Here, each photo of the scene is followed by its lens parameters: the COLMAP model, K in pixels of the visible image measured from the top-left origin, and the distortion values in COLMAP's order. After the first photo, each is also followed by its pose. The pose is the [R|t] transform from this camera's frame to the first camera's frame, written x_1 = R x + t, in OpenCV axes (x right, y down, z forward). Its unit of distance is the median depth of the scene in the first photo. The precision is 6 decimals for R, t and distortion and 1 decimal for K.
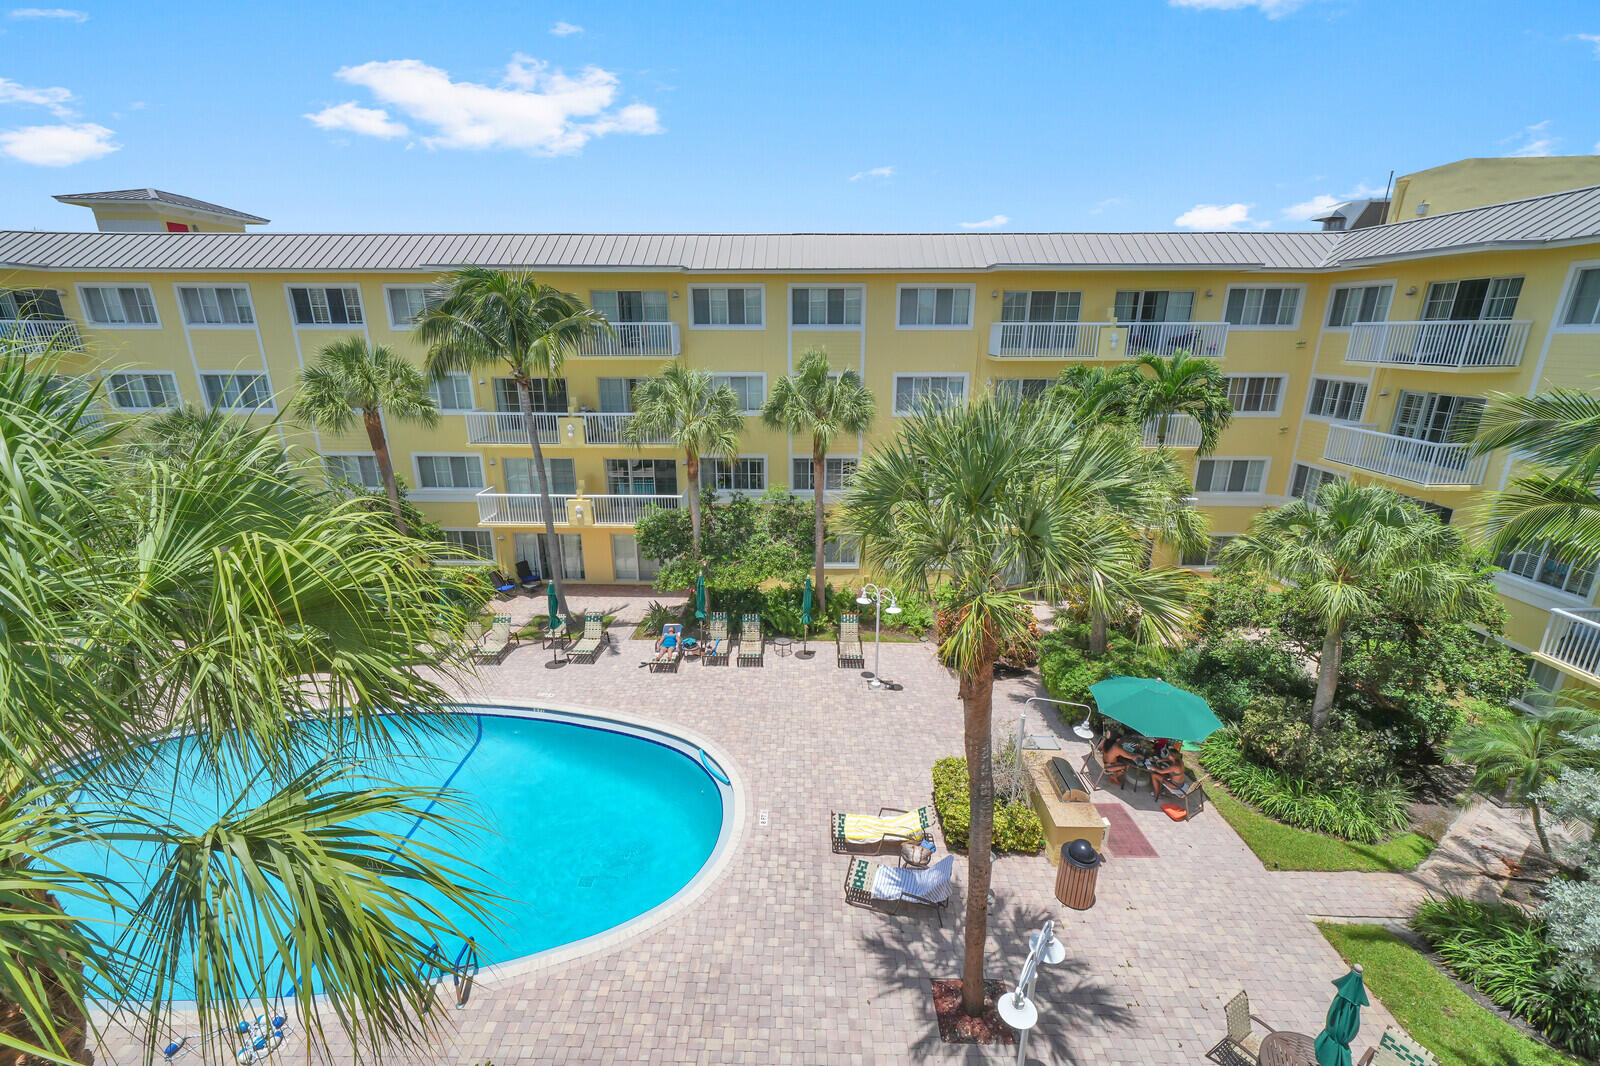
lens RADIAL K [[666.9, 0, 800.0], [0, 666.9, 533.0], [0, 0, 1]] dist [0.001478, 0.003713]
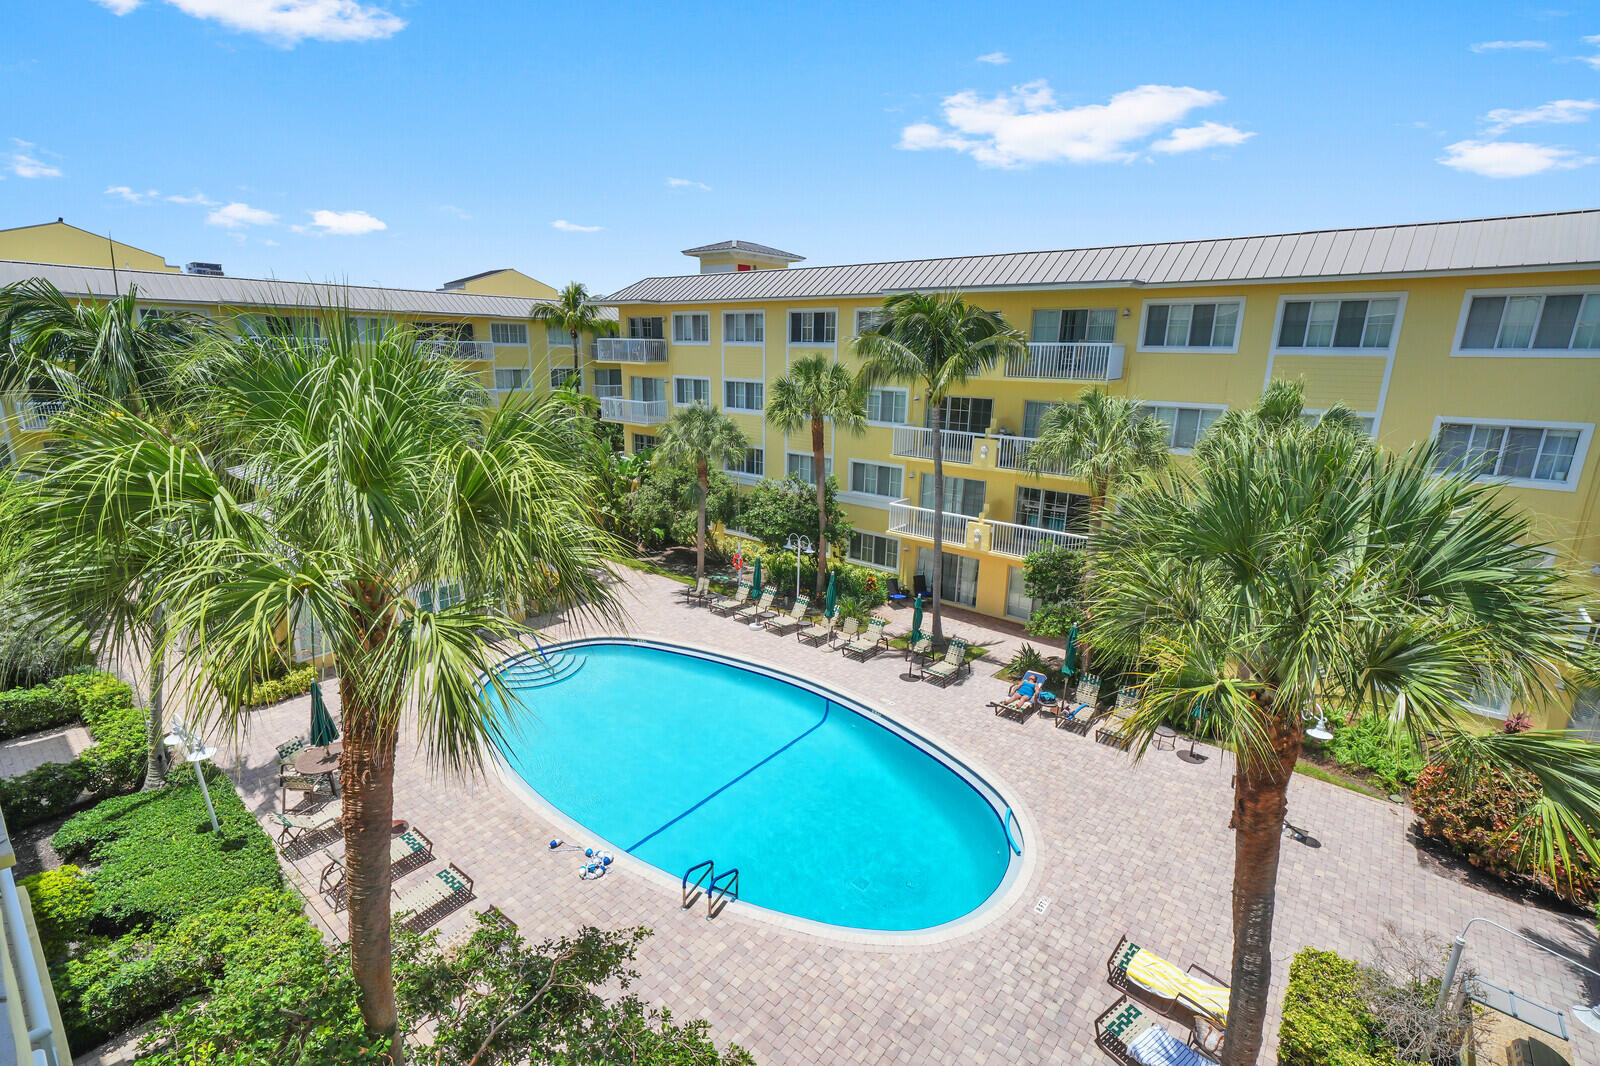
lens RADIAL K [[727.3, 0, 800.0], [0, 727.3, 533.0], [0, 0, 1]] dist [0.016631, -0.000293]
pose [[0.786532, 0.165929, -0.594841, 0.109725], [-0.197314, 0.980260, 0.012541, 0.002214], [0.585180, 0.107507, 0.803746, 0.000670]]
